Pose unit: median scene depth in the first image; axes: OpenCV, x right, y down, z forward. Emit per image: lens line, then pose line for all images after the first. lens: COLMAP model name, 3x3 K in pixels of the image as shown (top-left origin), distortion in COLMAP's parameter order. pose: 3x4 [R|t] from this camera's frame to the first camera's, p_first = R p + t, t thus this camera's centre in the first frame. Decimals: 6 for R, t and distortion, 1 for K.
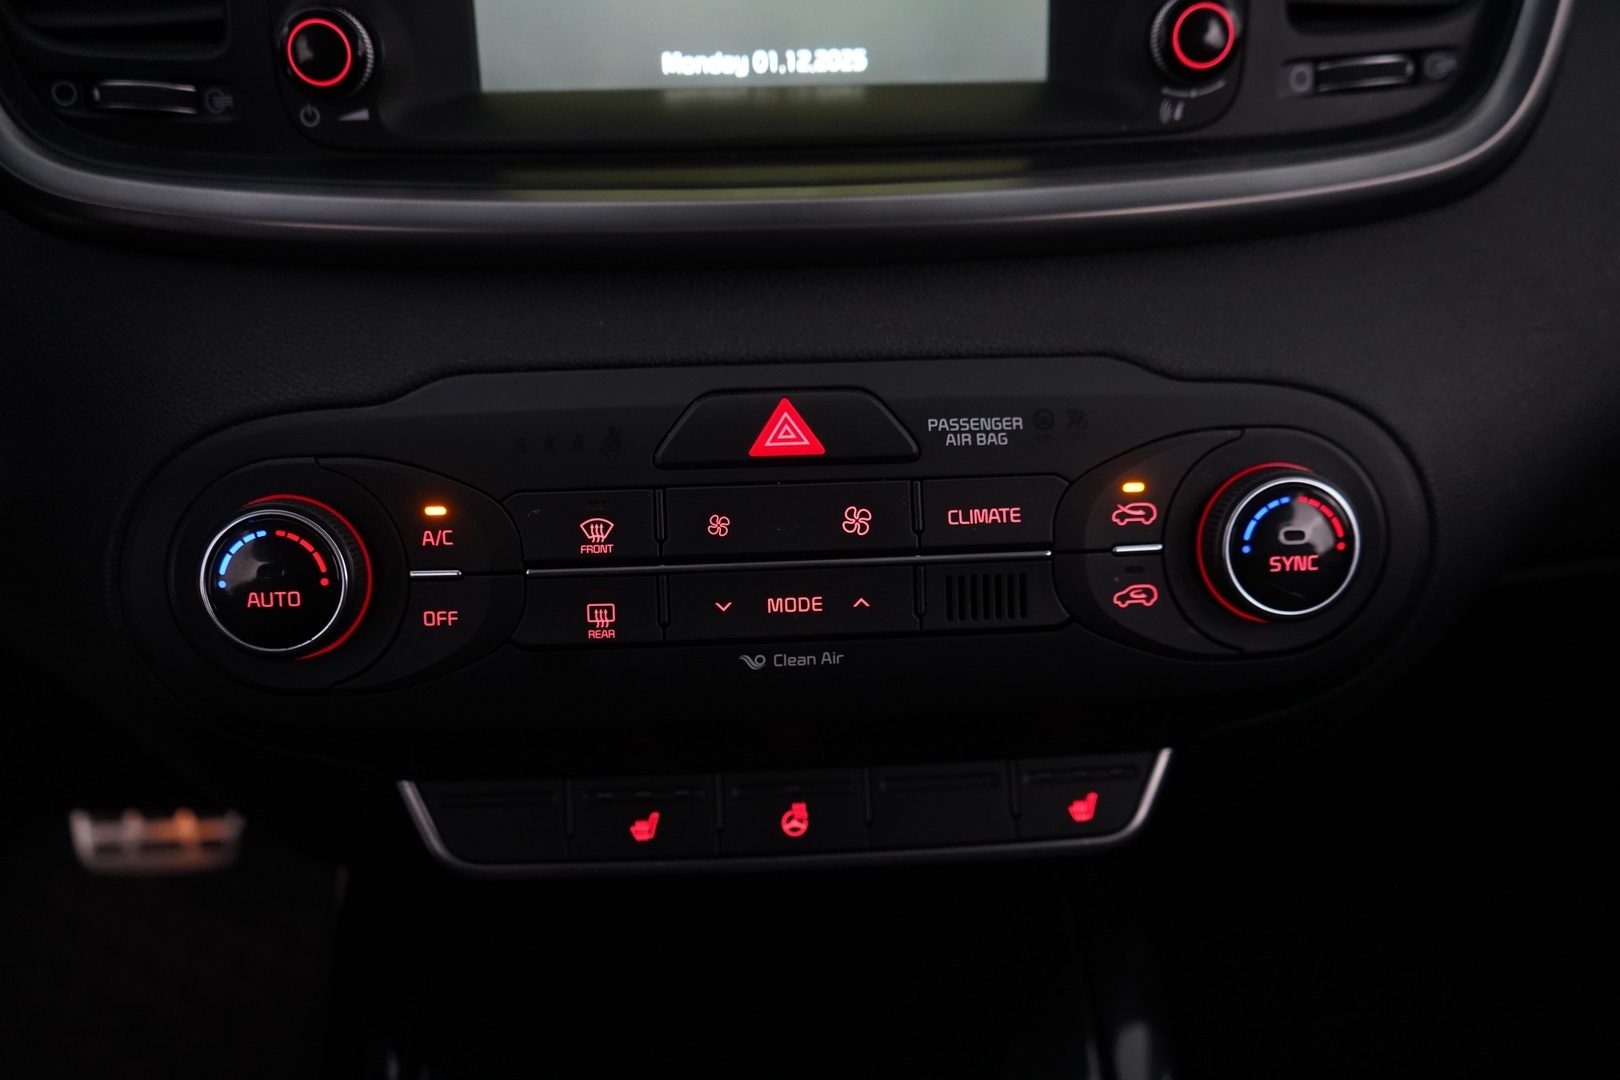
lens RADIAL K [[1273.7, 0, 817.1], [0, 1273.7, 513.7], [0, 0, 1]] dist [-0.003127, -0.002976]
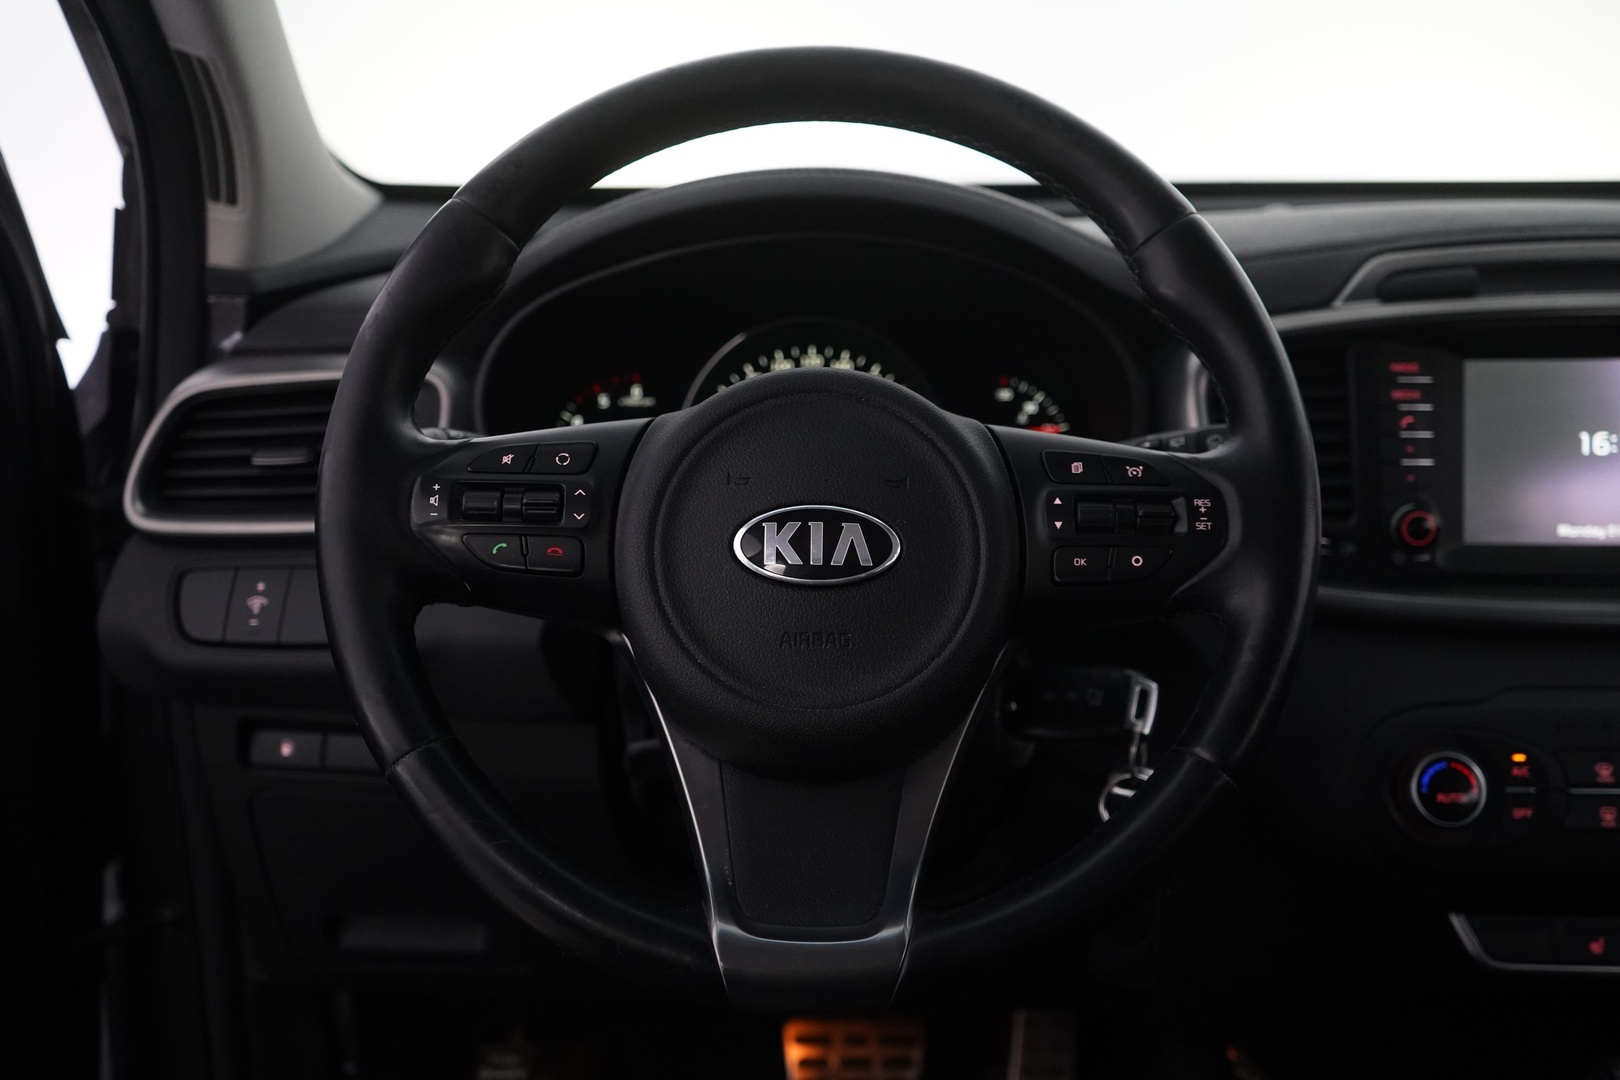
lens RADIAL K [[1585.8, 0, 809.9], [0, 1585.8, 526.6], [0, 0, 1]] dist [-0.004082, 0.000000]
pose [[0.997396, 0.019268, -0.069495, -1.145855], [-0.035617, 0.969530, -0.242369, 0.265030], [0.062707, 0.244213, 0.967692, -1.433524]]
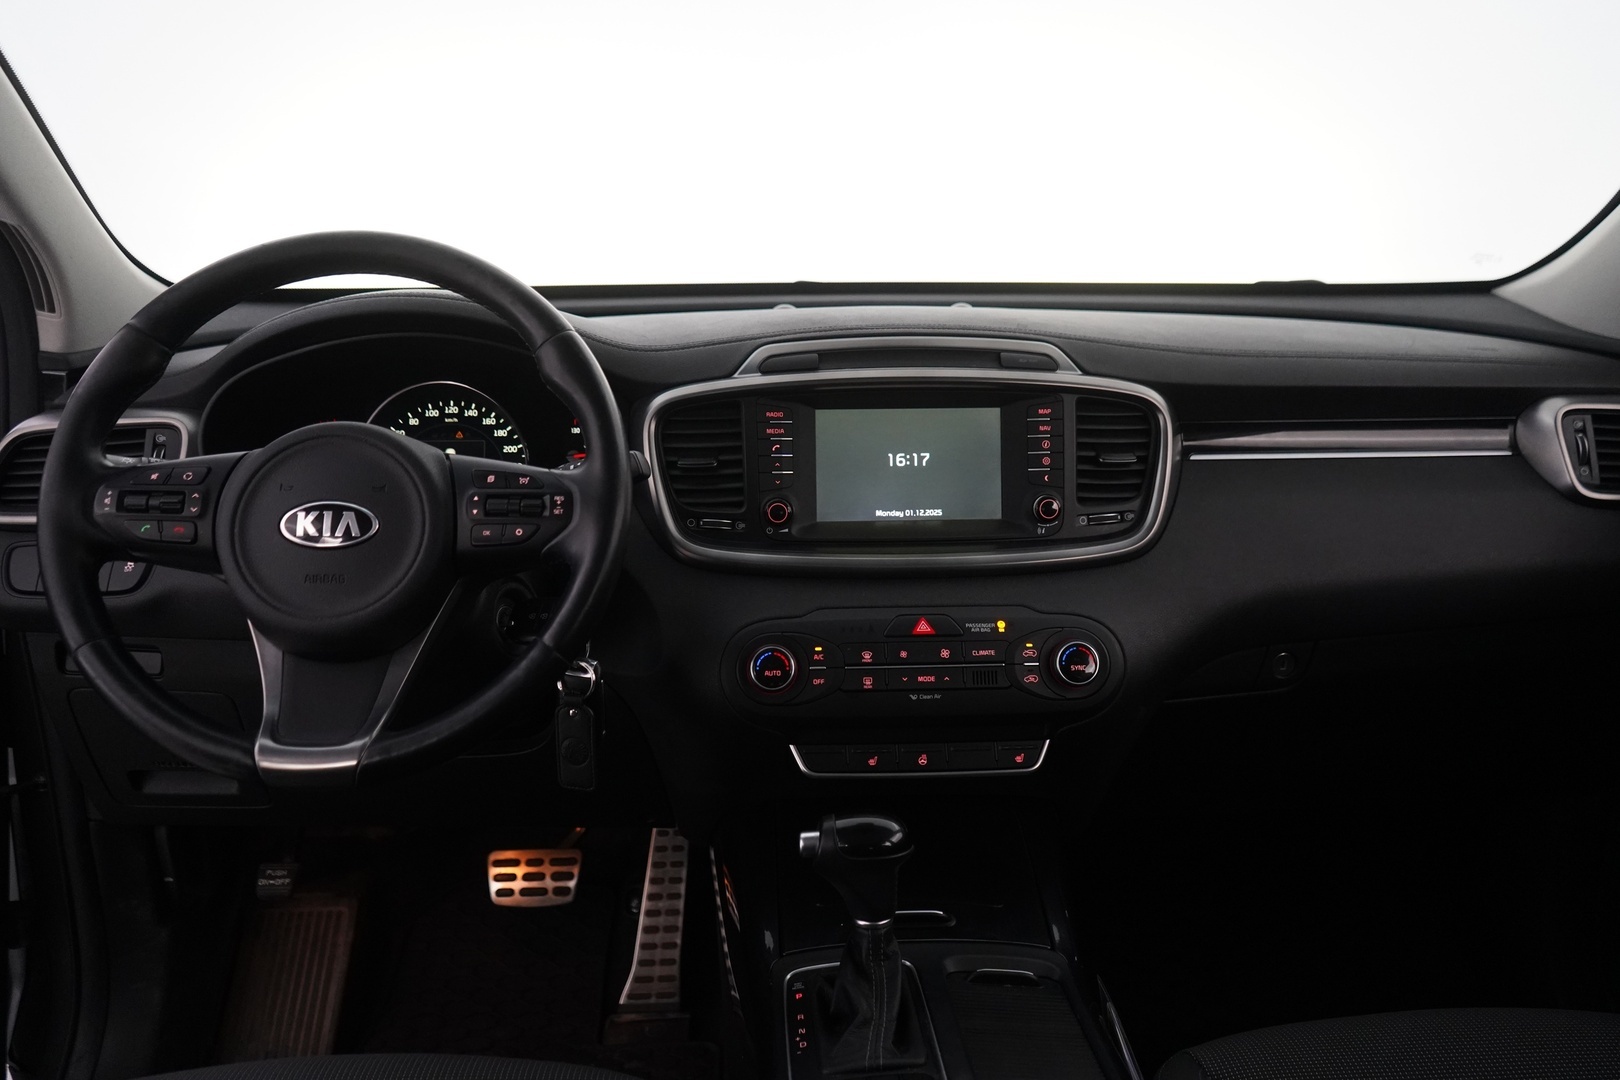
lens RADIAL K [[1273.7, 0, 802.5], [0, 1273.7, 527.5], [0, 0, 1]] dist [-0.003127, -0.002976]
pose [[0.999853, 0.008875, -0.014639, -0.273021], [-0.012123, 0.970844, -0.239407, 0.450307], [0.012088, 0.239550, 0.970809, -2.133448]]
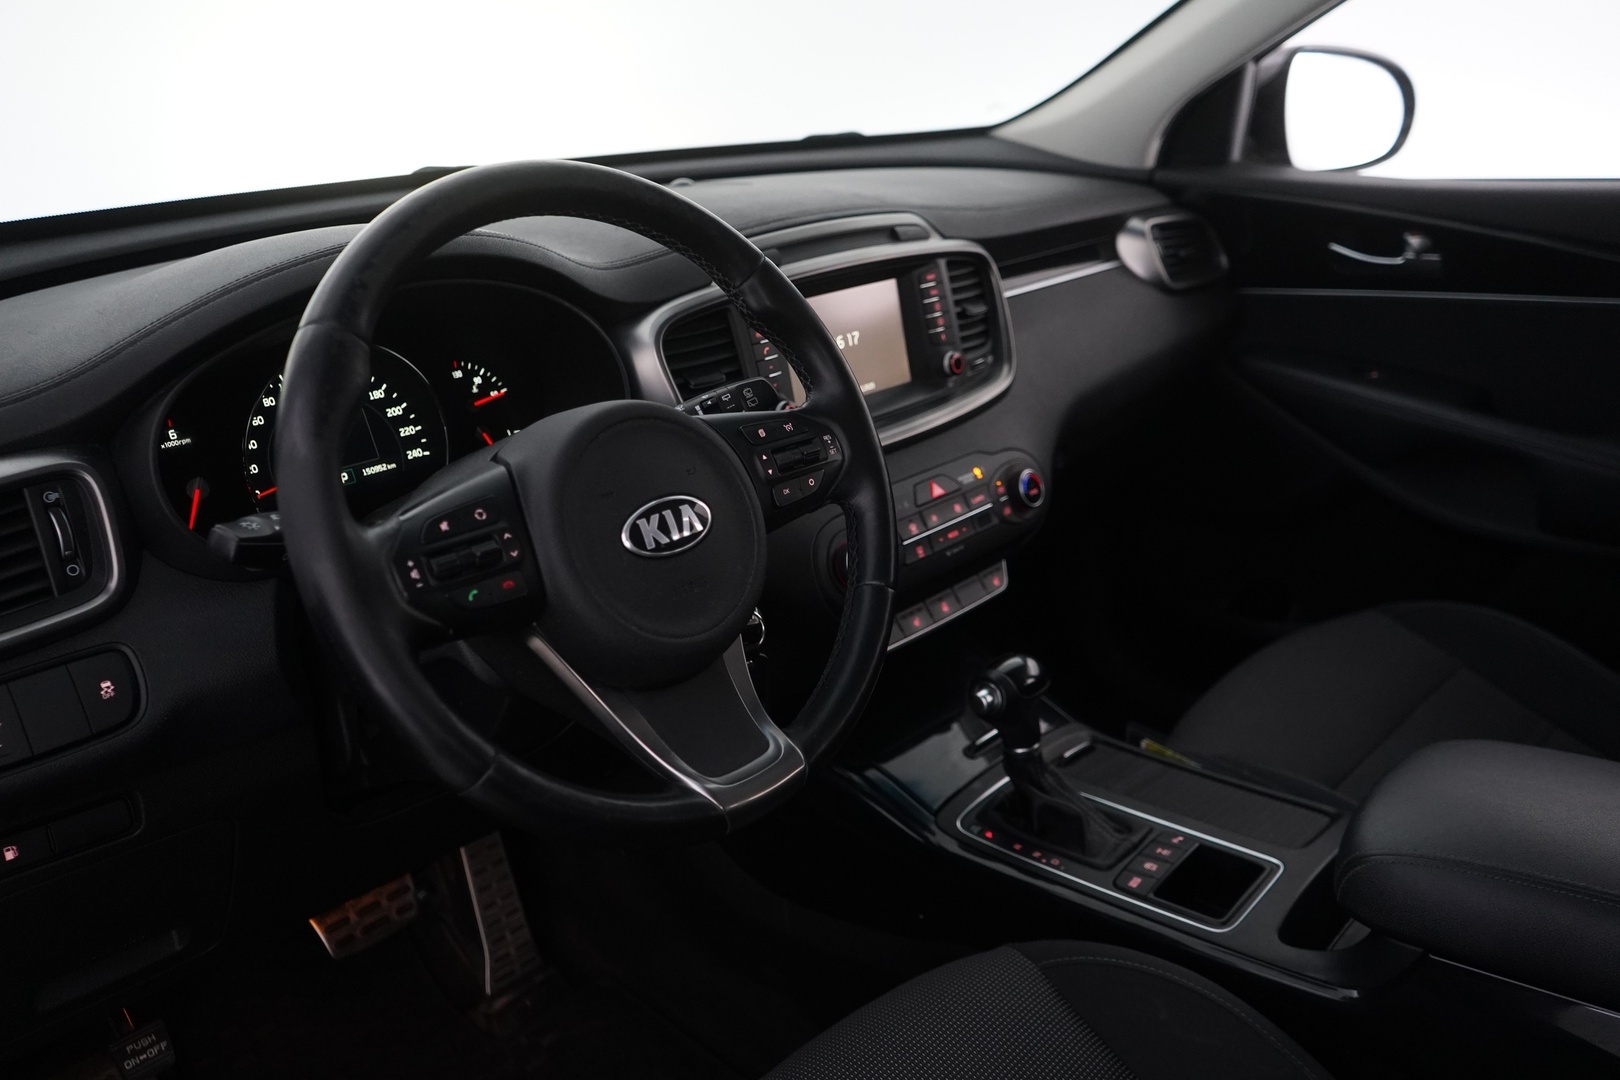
lens RADIAL K [[1273.7, 0, 776.0], [0, 1273.7, 512.2], [0, 0, 1]] dist [-0.003127, -0.002976]
pose [[0.740311, -0.241718, 0.627306, -2.462175], [0.320844, 0.947033, -0.013724, -0.093627], [-0.590762, 0.211427, 0.778652, -1.423851]]
